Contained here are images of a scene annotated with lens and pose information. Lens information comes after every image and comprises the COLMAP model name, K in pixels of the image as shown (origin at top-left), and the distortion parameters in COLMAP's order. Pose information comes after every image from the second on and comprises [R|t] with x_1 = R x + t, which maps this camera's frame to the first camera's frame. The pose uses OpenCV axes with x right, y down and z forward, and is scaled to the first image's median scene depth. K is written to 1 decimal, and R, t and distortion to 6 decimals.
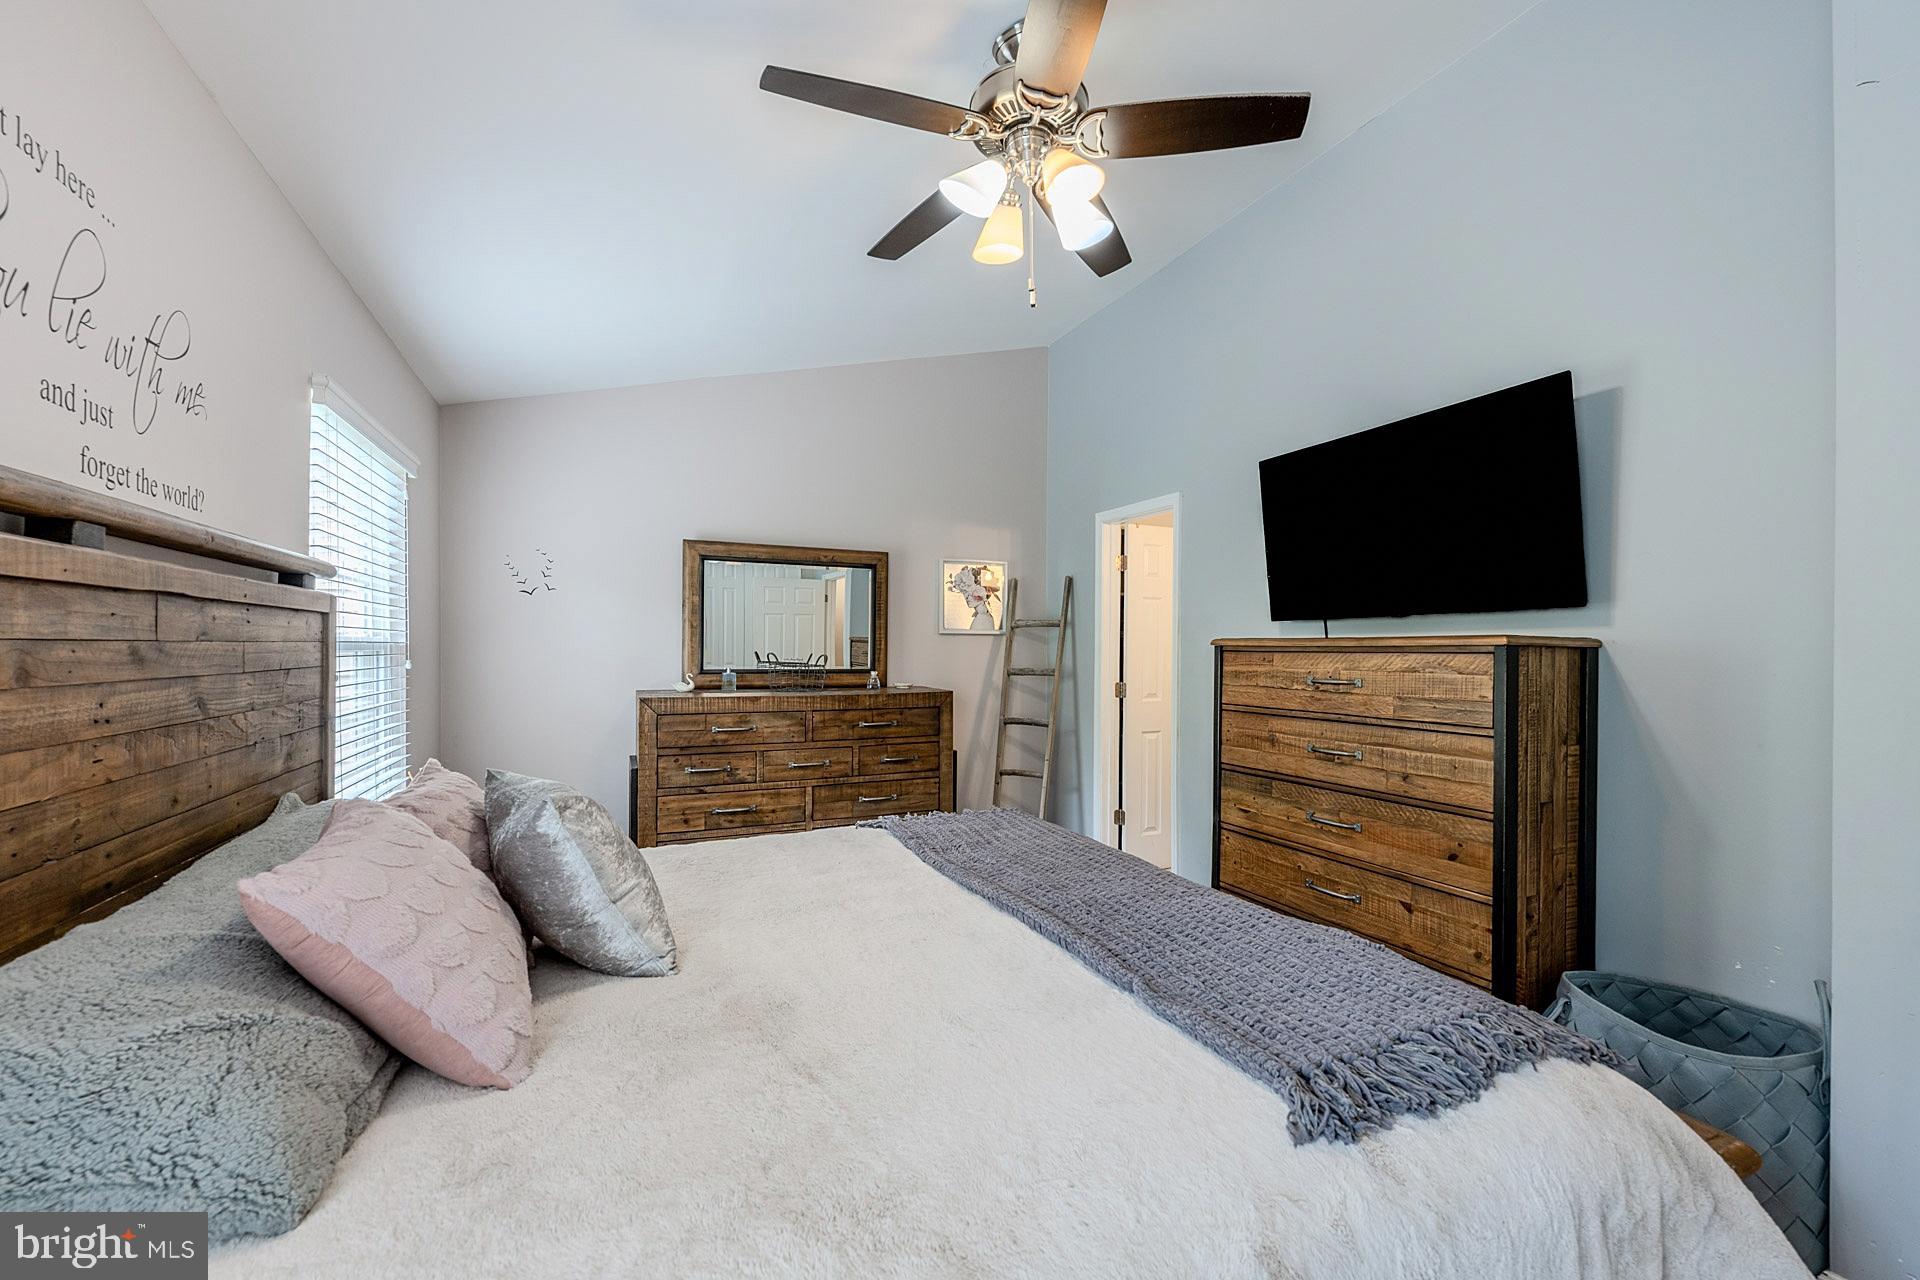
lens RADIAL K [[779.6, 0, 959.2], [0, 779.6, 653.3], [0, 0, 1]] dist [-0.000368, 0.000028]
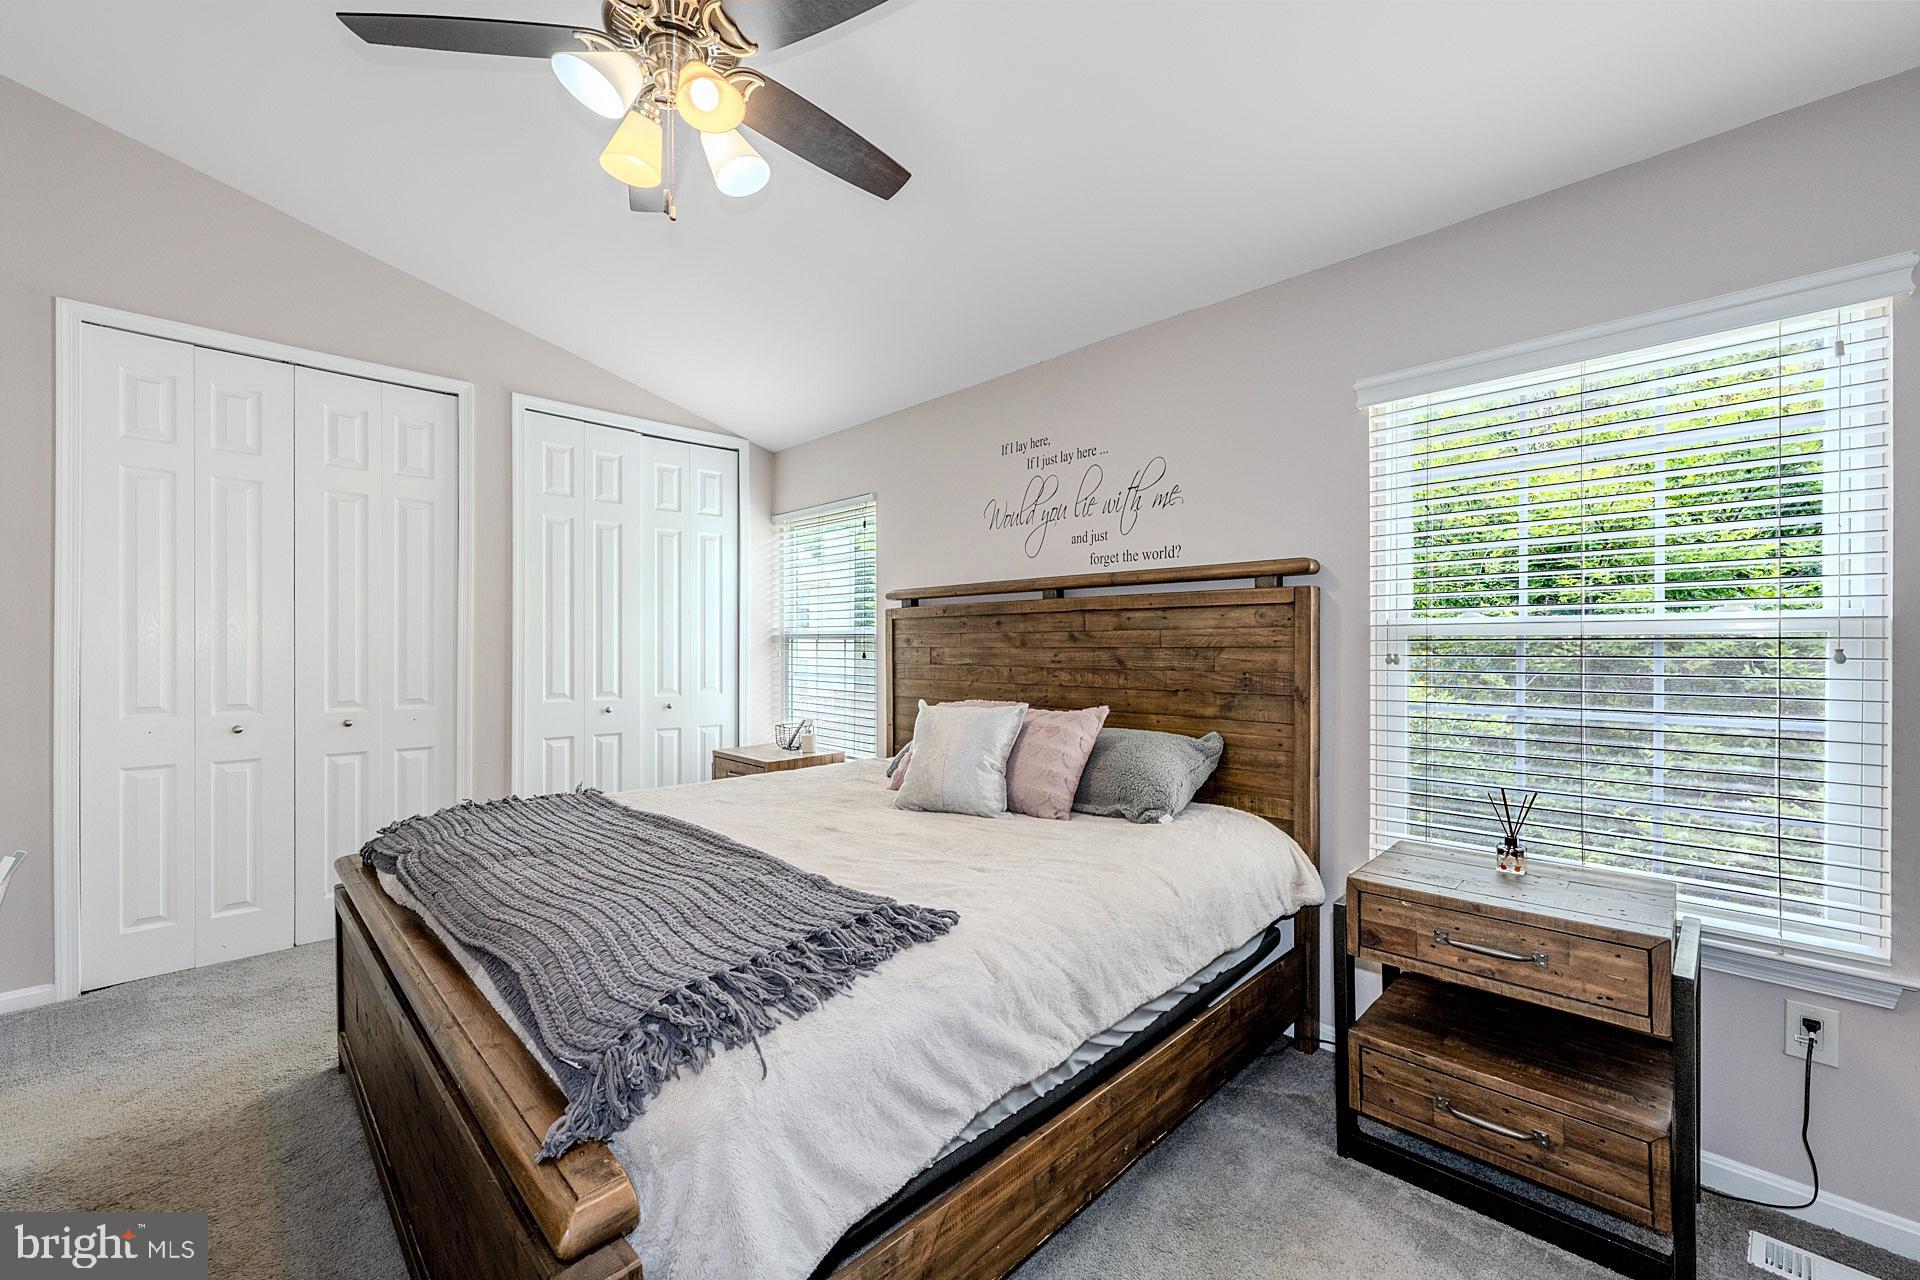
lens RADIAL K [[779.6, 0, 959.2], [0, 779.6, 653.3], [0, 0, 1]] dist [-0.000368, 0.000028]
pose [[-0.931538, -0.013926, -0.363377, 0.055712], [-0.016487, 0.999856, 0.003947, 0.016384], [0.363270, 0.009668, -0.931634, 1.047180]]
